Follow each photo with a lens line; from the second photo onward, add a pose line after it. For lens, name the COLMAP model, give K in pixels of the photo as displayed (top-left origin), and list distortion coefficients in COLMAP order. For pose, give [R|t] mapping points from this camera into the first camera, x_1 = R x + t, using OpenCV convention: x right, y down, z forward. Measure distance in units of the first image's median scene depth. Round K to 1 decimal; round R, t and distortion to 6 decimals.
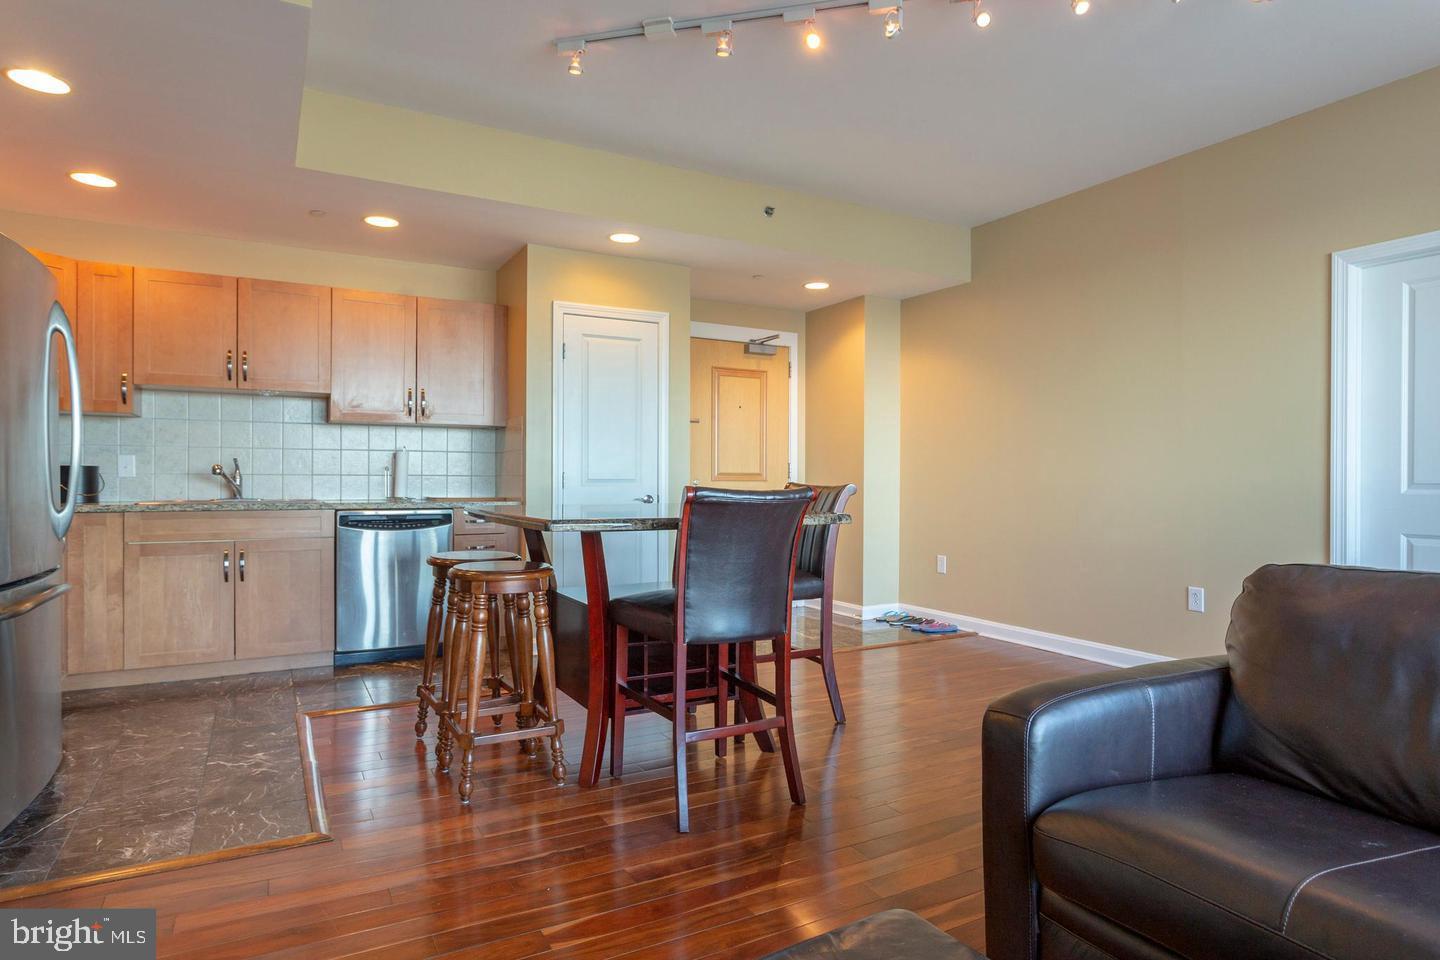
lens RADIAL K [[834.4, 0, 764.3], [0, 834.4, 480.8], [0, 0, 1]] dist [0.001453, -0.000692]
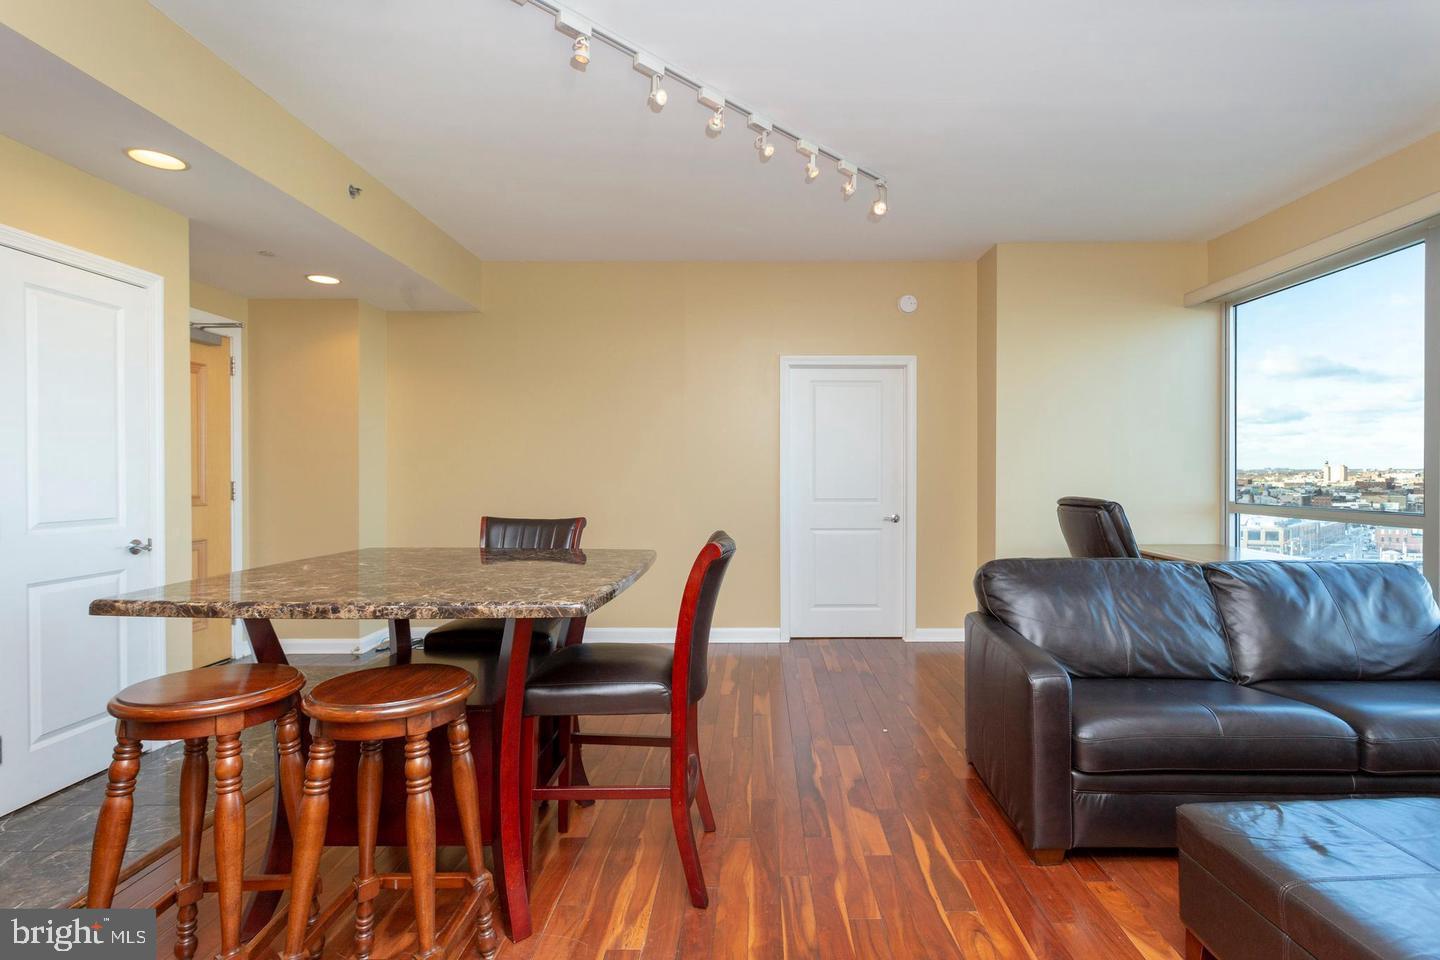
lens RADIAL K [[712.5, 0, 723.4], [0, 712.5, 467.9], [0, 0, 1]] dist [-0.000177, 0.000060]
pose [[0.507578, -0.000582, 0.861606, -0.377582], [0.005107, 0.999984, -0.002333, -0.035111], [-0.861591, 0.005584, 0.507573, 0.279991]]
